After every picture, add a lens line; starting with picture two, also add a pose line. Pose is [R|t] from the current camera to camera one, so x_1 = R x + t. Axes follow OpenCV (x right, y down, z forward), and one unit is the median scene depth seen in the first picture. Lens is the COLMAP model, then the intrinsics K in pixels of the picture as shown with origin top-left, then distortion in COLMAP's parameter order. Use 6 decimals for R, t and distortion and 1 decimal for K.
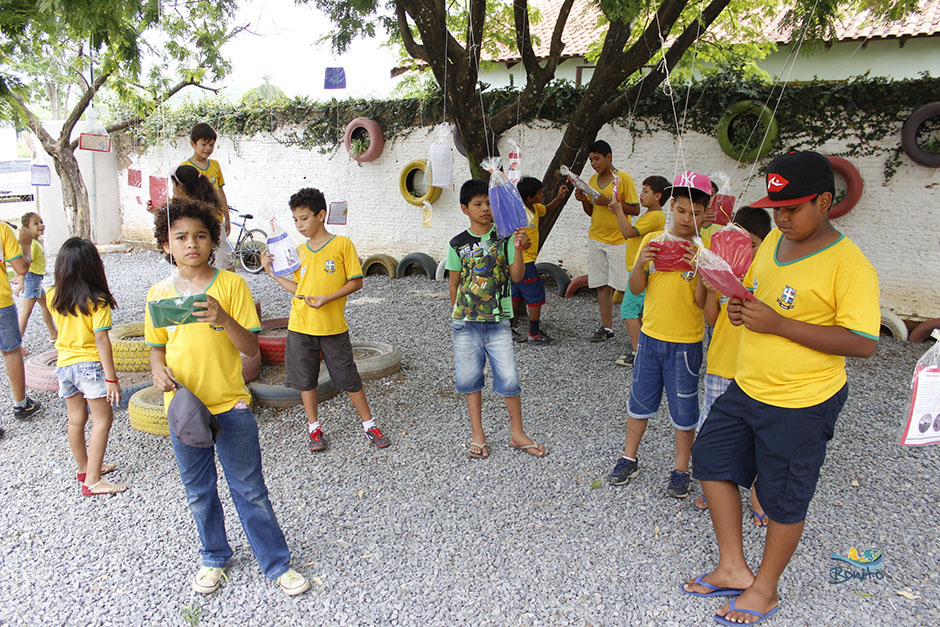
lens RADIAL K [[772.1, 0, 471.3], [0, 772.1, 299.0], [0, 0, 1]] dist [-0.161258, 0.134899]
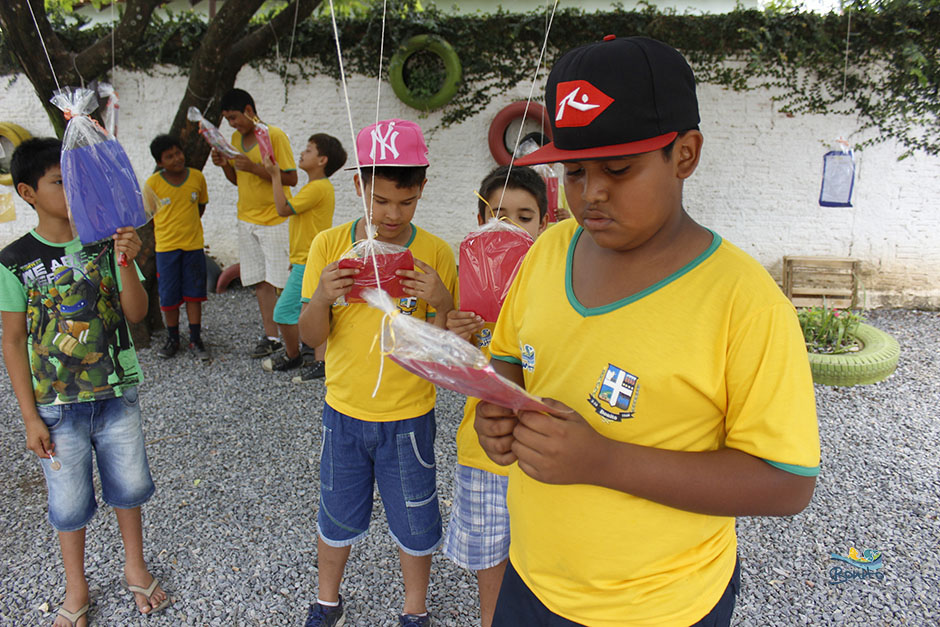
lens RADIAL K [[772.1, 0, 471.3], [0, 772.1, 299.0], [0, 0, 1]] dist [-0.161258, 0.134899]
pose [[0.913175, -0.103691, 0.394157, 0.063041], [0.083994, 0.994214, 0.066953, -0.031242], [-0.398819, -0.028033, 0.916601, 0.222481]]
